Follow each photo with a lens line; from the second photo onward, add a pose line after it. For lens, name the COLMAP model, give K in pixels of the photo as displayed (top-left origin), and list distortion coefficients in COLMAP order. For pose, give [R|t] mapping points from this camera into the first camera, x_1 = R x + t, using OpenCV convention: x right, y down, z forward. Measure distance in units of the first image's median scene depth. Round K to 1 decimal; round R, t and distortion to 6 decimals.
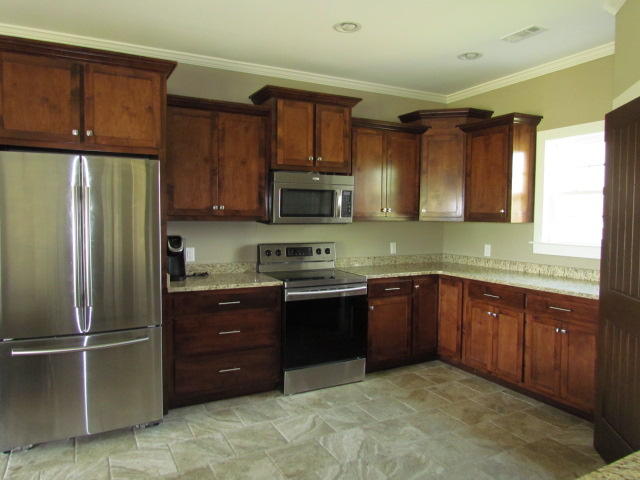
lens RADIAL K [[454.6, 0, 320.0], [0, 454.6, 240.0], [0, 0, 1]] dist [-0.034458, -0.000057]
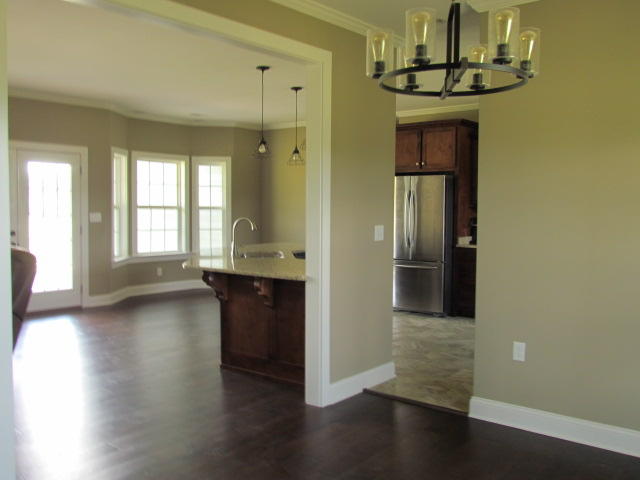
lens RADIAL K [[607.6, 0, 320.0], [0, 607.6, 240.0], [0, 0, 1]] dist [0.000917, 0.000184]
pose [[0.384525, 0.042968, -0.922114, 1.727187], [-0.046884, 0.998536, 0.026978, 0.051193], [0.921923, 0.032858, 0.385976, -0.444151]]
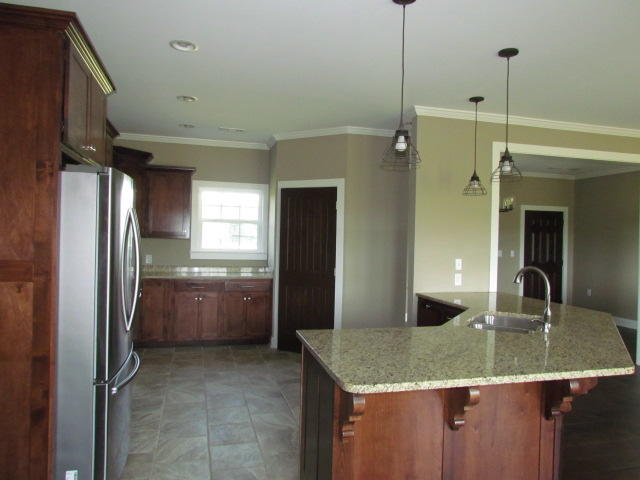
lens RADIAL K [[449.8, 0, 320.0], [0, 449.8, 240.0], [0, 0, 1]] dist [0.000317, 0.000222]
pose [[0.215509, -0.007262, 0.976475, -1.294807], [0.028460, 0.999594, 0.001153, -0.033059], [-0.976087, 0.027542, 0.215628, 0.337094]]
